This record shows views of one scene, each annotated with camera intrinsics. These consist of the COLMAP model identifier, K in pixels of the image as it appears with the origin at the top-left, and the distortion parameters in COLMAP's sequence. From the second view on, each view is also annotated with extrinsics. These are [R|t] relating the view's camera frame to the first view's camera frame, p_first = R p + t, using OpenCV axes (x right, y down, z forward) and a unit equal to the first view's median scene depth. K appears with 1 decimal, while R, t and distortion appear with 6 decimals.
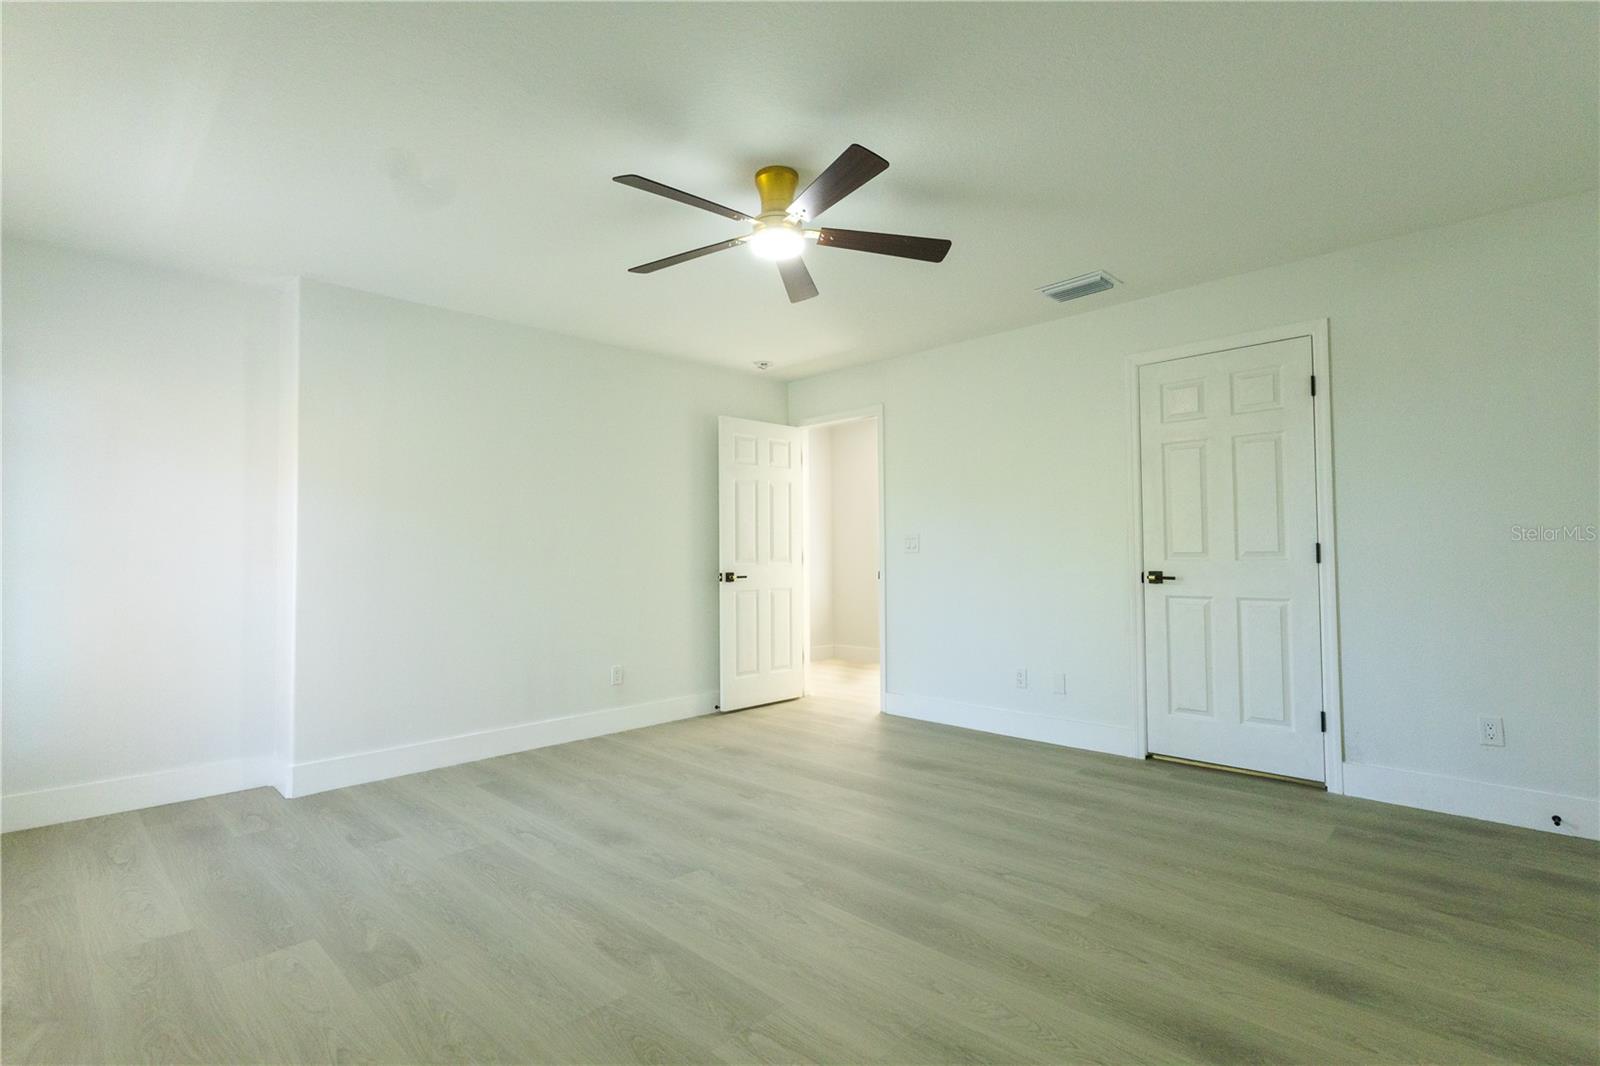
lens RADIAL K [[755.5, 0, 801.1], [0, 755.5, 535.6], [0, 0, 1]] dist [0.005825, -0.000102]
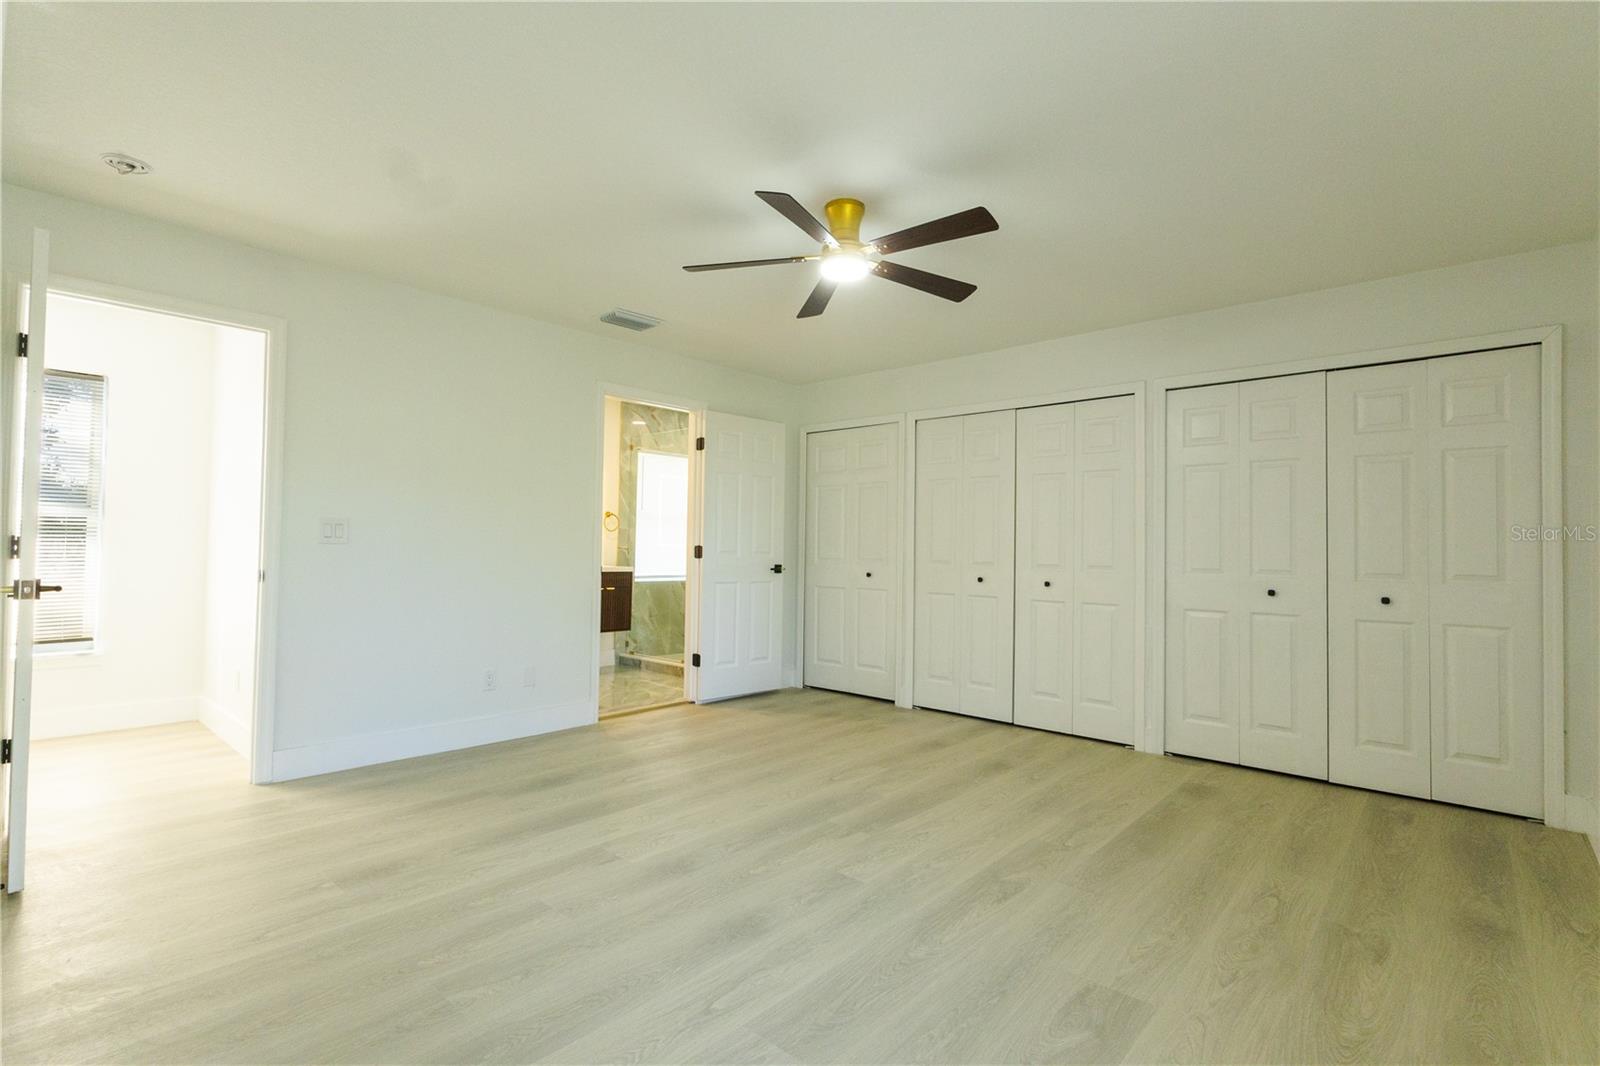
lens RADIAL K [[755.5, 0, 799.9], [0, 755.5, 537.0], [0, 0, 1]] dist [0.005825, -0.000102]
pose [[-0.055145, 0.029488, 0.998043, -1.221497], [-0.044899, 0.998479, -0.031982, 0.042695], [-0.997468, -0.046574, -0.053737, 1.215944]]
